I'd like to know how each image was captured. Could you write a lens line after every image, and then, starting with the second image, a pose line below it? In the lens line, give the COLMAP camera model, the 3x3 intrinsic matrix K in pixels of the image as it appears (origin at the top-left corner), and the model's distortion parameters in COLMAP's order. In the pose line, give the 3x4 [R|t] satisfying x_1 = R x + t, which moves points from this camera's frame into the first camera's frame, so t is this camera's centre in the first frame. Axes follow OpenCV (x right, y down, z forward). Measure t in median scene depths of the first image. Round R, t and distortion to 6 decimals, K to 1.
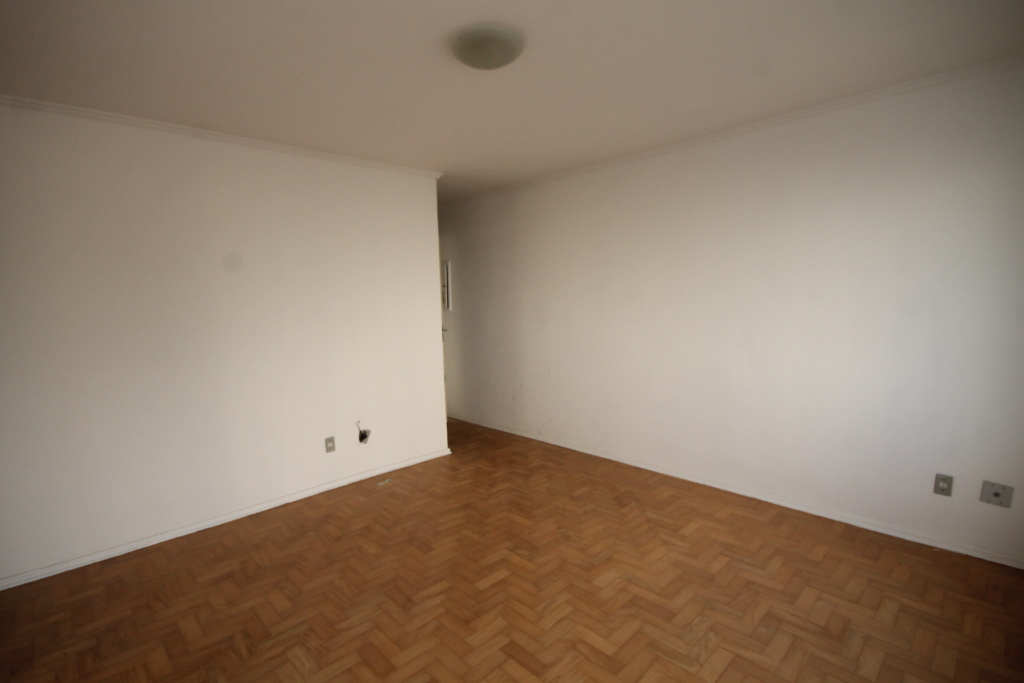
lens RADIAL K [[485.7, 0, 514.7], [0, 485.7, 339.7], [0, 0, 1]] dist [0.001486, -0.000818]
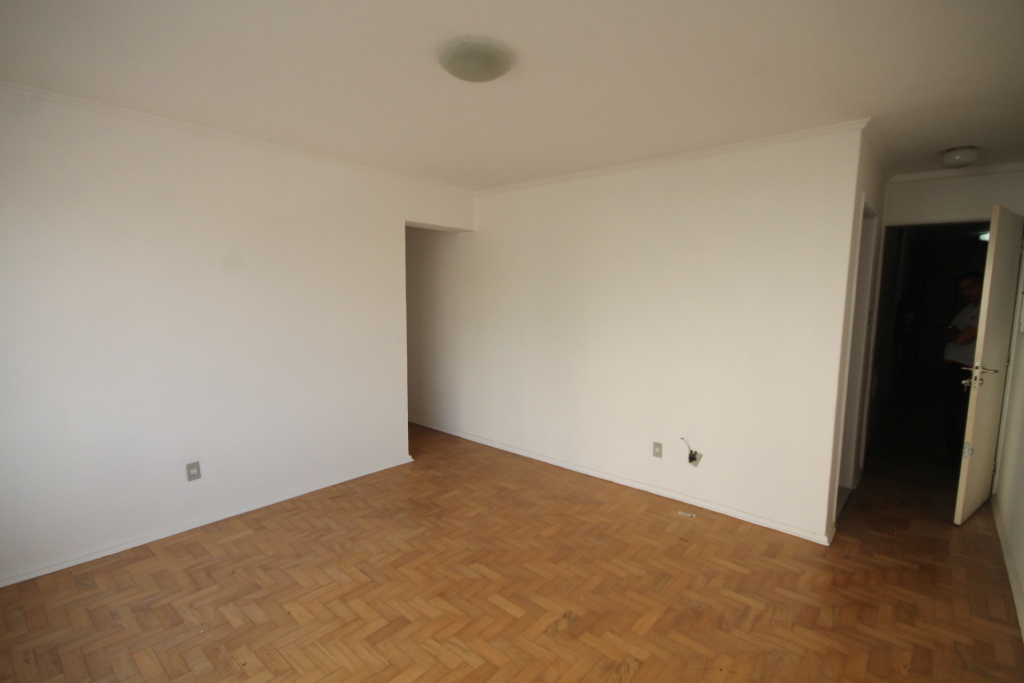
lens RADIAL K [[485.7, 0, 505.1], [0, 485.7, 339.1], [0, 0, 1]] dist [0.001486, -0.000818]
pose [[0.066981, 0.119502, -0.990572, 0.661481], [-0.103571, 0.988271, 0.112222, -0.105350], [0.992364, 0.095077, 0.078573, 0.685731]]
